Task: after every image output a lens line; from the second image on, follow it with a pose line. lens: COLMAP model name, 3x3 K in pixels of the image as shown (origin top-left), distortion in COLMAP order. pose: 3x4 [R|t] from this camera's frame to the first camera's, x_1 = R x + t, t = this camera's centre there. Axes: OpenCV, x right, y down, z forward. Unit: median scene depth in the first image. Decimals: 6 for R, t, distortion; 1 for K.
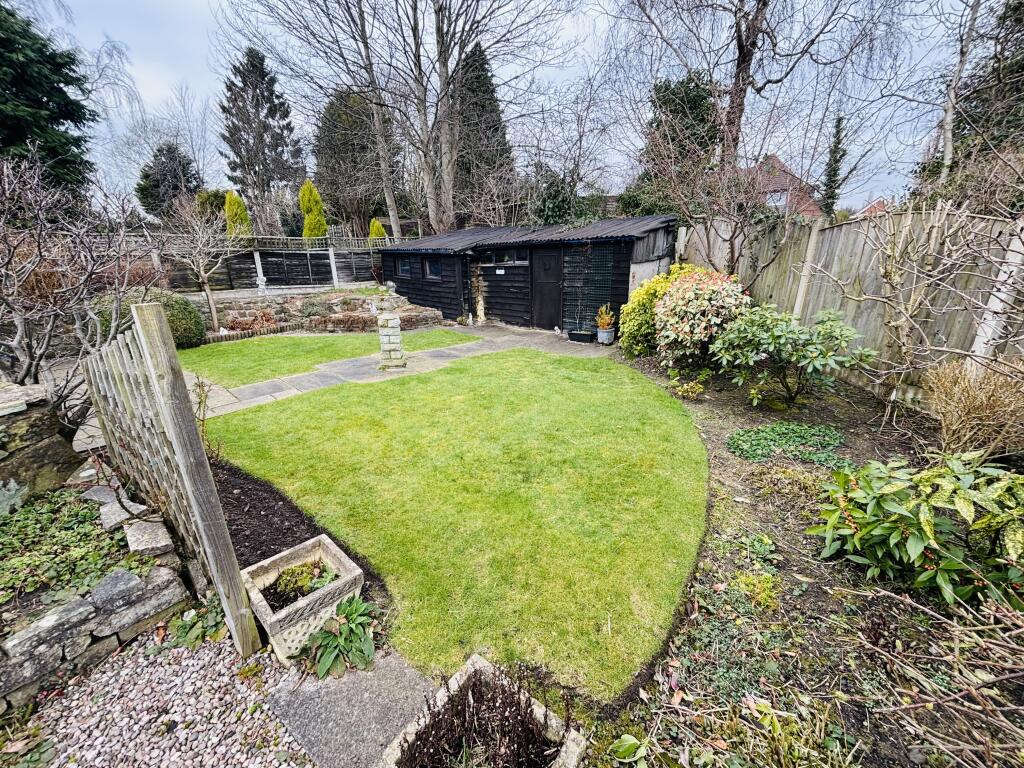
lens RADIAL K [[410.6, 0, 513.0], [0, 410.6, 385.7], [0, 0, 1]] dist [-0.003650, 0.000307]
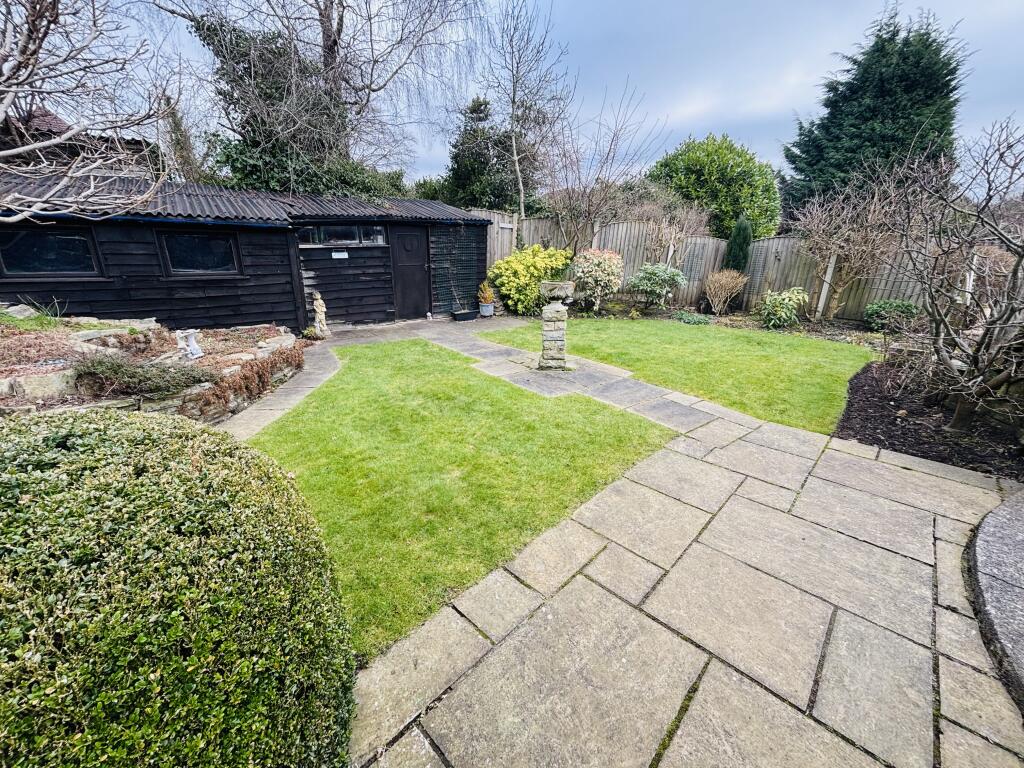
lens RADIAL K [[410.6, 0, 505.0], [0, 410.6, 385.3], [0, 0, 1]] dist [-0.003650, 0.000307]
pose [[0.160084, -0.313435, 0.936019, -0.755260], [0.283611, 0.922871, 0.260527, -0.176956], [-0.945483, 0.223760, 0.236630, 0.623758]]
